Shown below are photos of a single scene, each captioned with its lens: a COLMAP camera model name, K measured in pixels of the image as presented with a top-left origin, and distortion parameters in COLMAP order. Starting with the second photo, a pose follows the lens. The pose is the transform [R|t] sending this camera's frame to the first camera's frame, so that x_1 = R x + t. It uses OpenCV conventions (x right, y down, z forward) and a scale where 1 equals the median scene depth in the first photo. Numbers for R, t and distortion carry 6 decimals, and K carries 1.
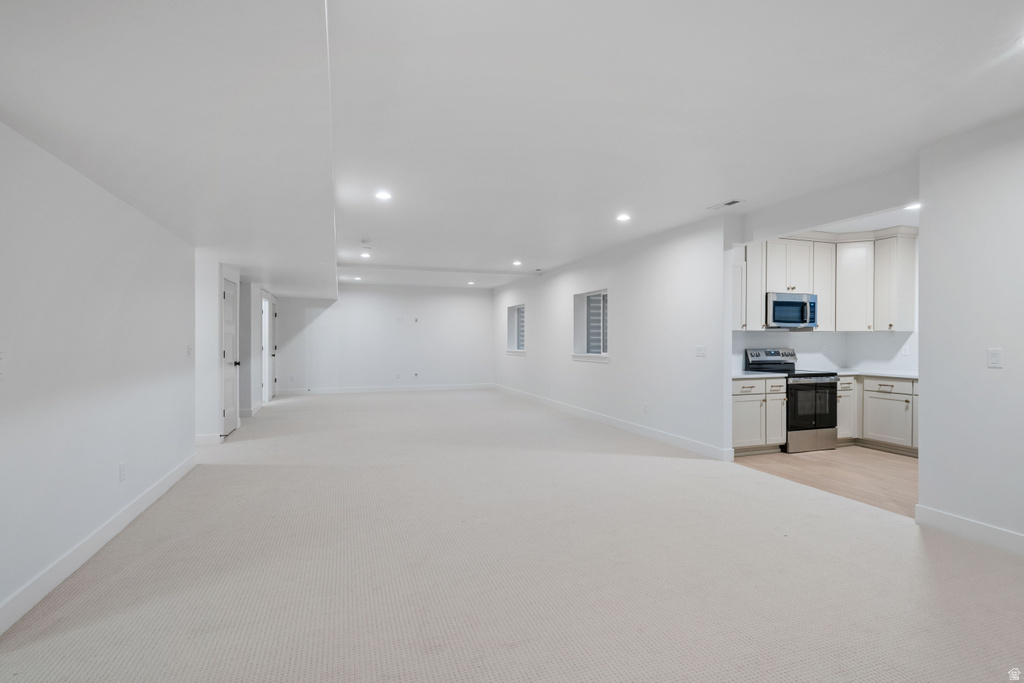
lens RADIAL K [[487.2, 0, 514.3], [0, 487.2, 340.2], [0, 0, 1]] dist [0.002775, 0.003884]
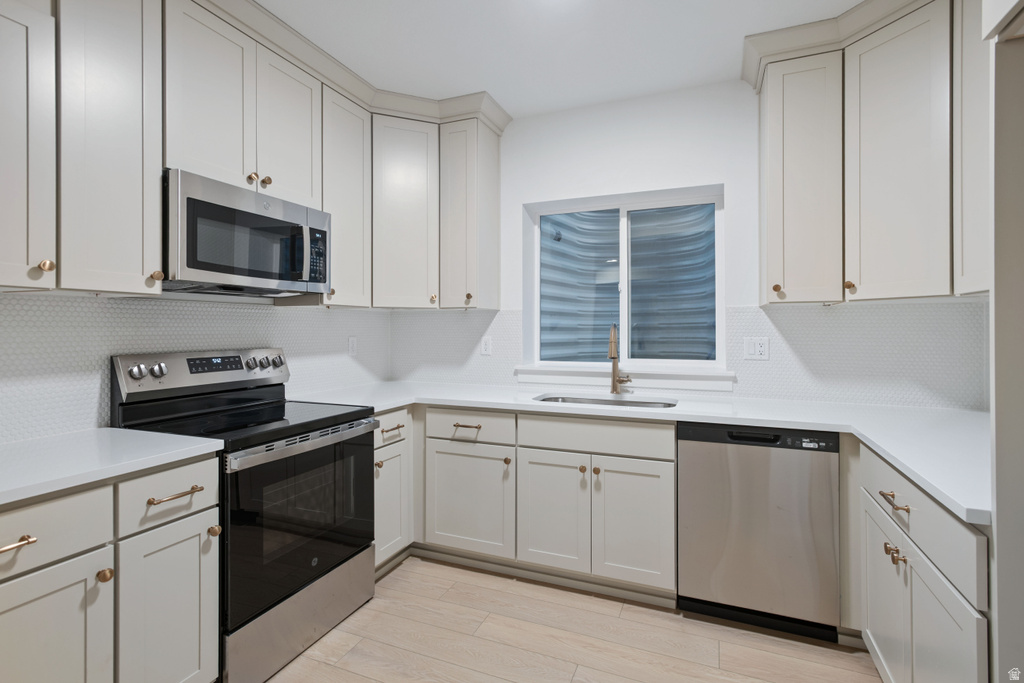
lens RADIAL K [[487.2, 0, 514.8], [0, 487.2, 335.1], [0, 0, 1]] dist [0.002775, 0.003884]
pose [[0.664767, -0.013489, 0.746929, 0.434458], [0.003249, 0.999880, 0.015166, 0.001492], [-0.747044, -0.007655, 0.664731, 0.639203]]
